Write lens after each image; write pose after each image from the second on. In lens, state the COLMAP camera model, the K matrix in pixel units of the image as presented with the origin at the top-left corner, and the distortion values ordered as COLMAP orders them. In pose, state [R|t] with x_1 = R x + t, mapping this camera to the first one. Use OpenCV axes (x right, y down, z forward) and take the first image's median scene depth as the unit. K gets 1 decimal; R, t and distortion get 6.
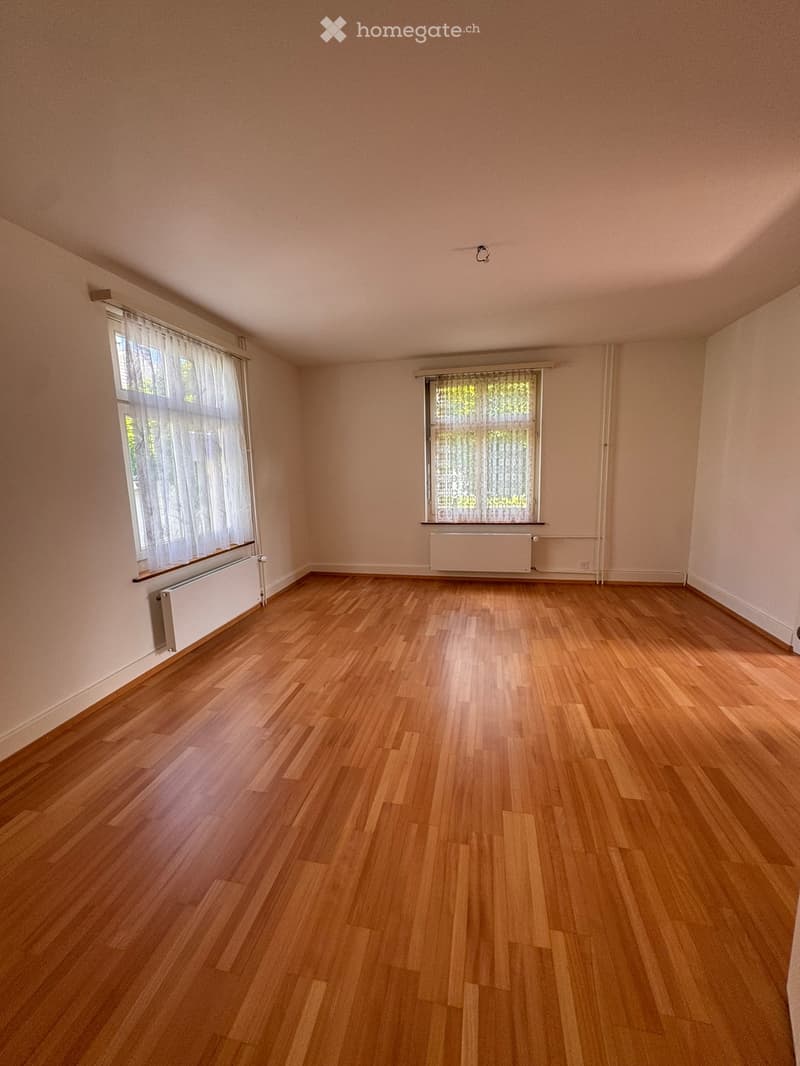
lens RADIAL K [[432.0, 0, 400.0], [0, 432.0, 533.0], [0, 0, 1]] dist [0.001035, 0.000359]
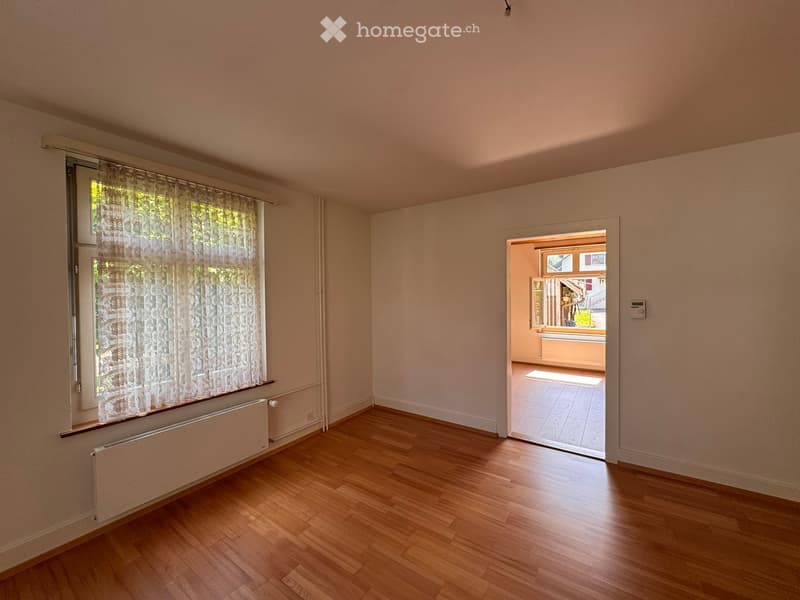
lens RADIAL K [[324.2, 0, 400.0], [0, 324.2, 300.0], [0, 0, 1]] dist [0.001035, 0.000359]
pose [[0.410758, 0.003760, 0.911737, -0.141848], [0.151743, 0.985763, -0.072429, -0.097529], [-0.899028, 0.168100, 0.404339, 0.520874]]
